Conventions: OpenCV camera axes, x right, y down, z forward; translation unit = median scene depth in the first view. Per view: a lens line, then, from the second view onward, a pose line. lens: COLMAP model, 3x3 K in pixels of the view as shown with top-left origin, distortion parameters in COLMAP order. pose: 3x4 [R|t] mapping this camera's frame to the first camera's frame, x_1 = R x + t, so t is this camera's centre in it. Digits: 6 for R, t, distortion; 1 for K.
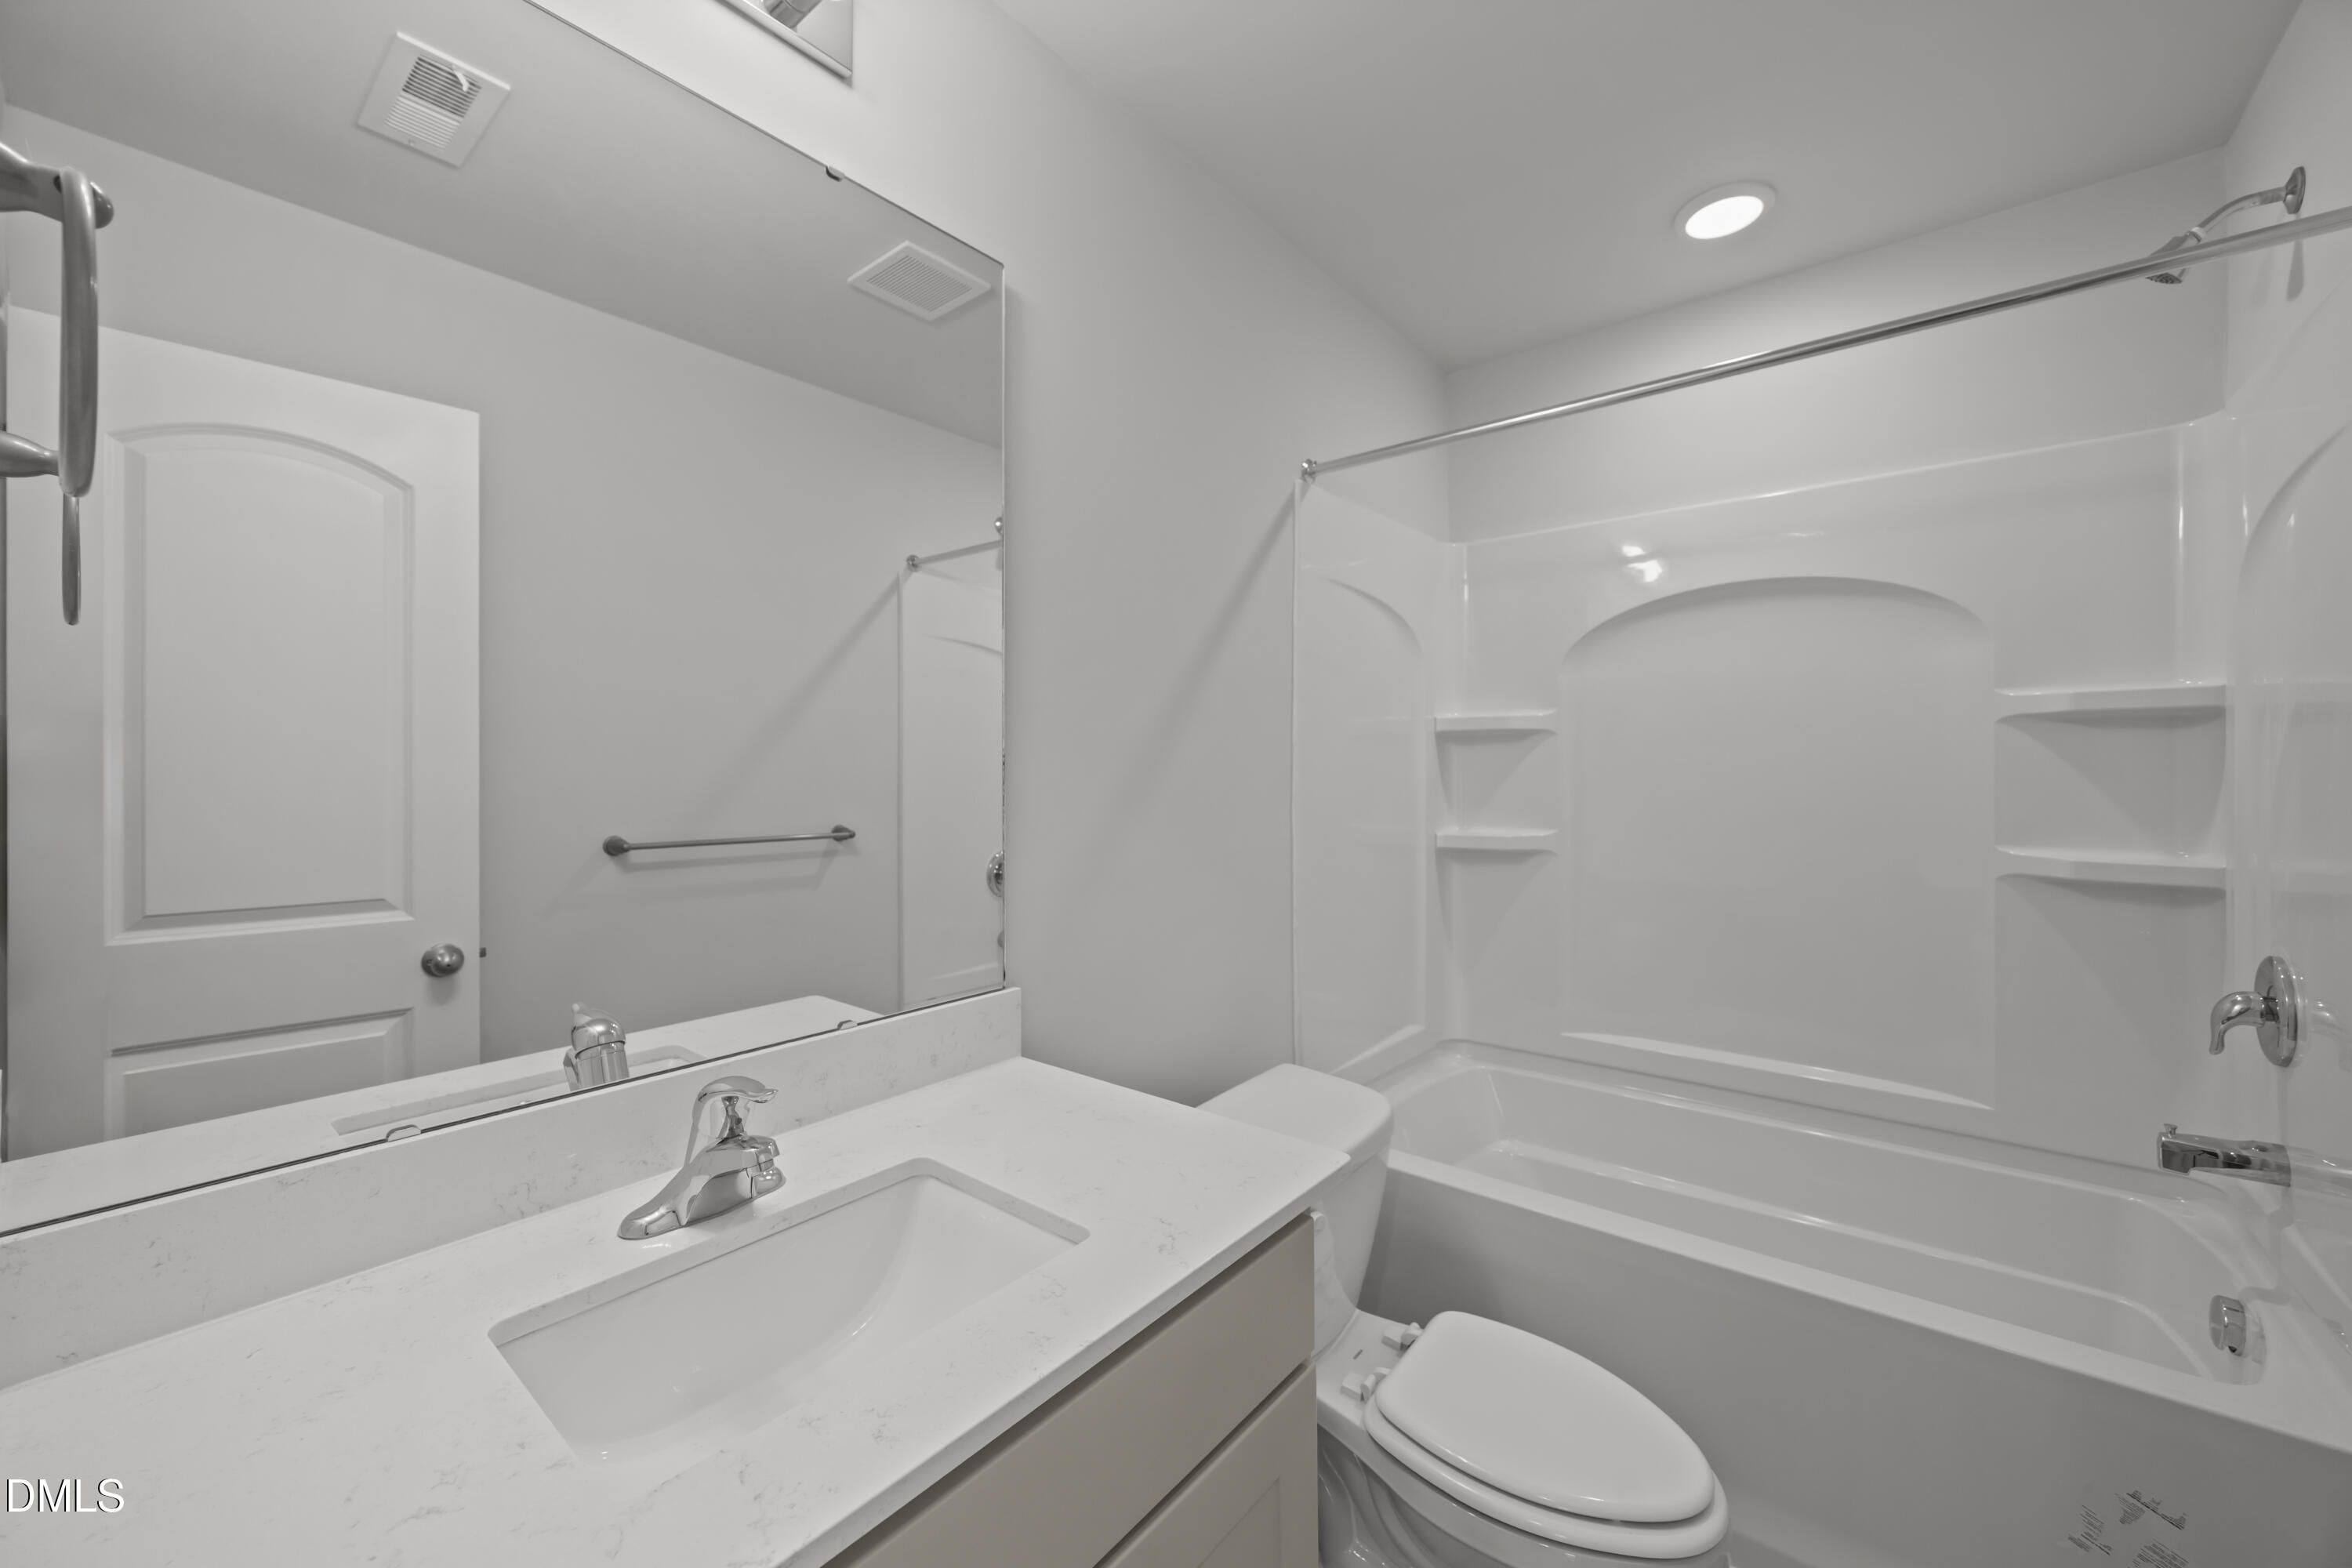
lens RADIAL K [[895.8, 0, 1169.4], [0, 895.8, 762.7], [0, 0, 1]] dist [0.000985, 0.000034]
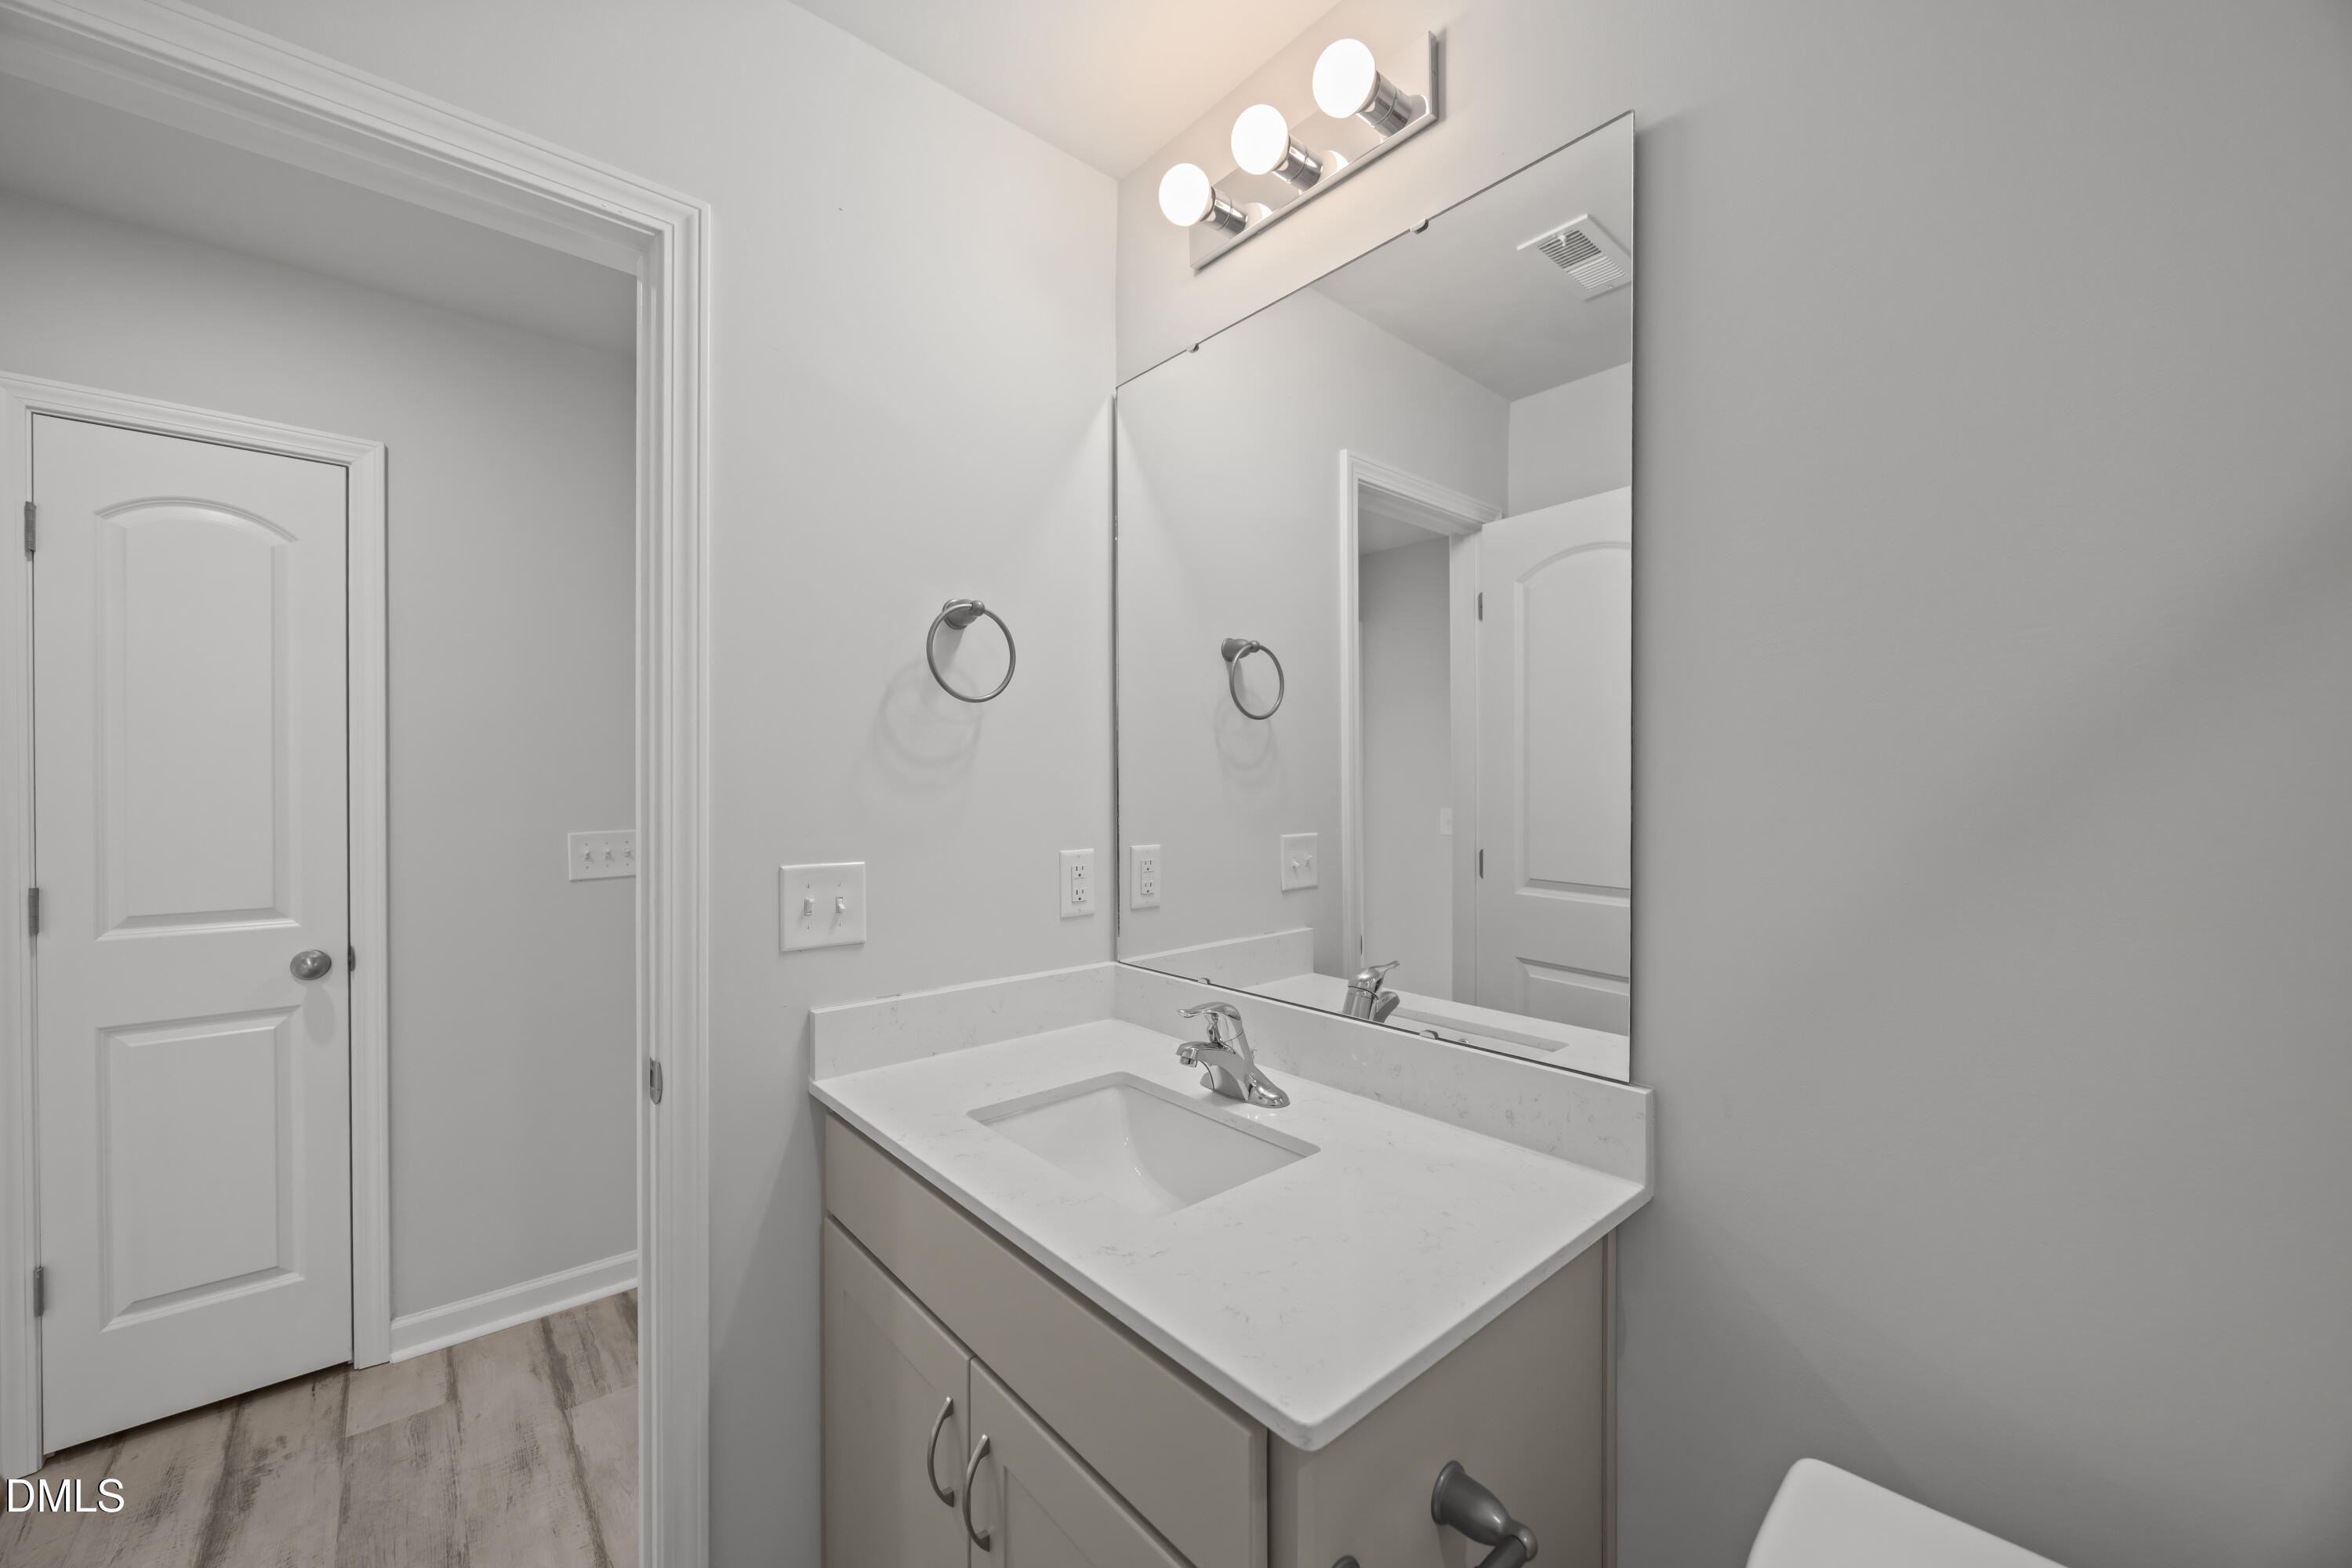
lens RADIAL K [[895.8, 0, 1178.9], [0, 895.8, 783.3], [0, 0, 1]] dist [0.000985, 0.000034]
pose [[-0.133195, 0.000038, -0.991090, 0.675272], [0.000474, 1.000000, -0.000025, 0.001257], [0.991090, -0.000473, -0.133195, 0.808387]]
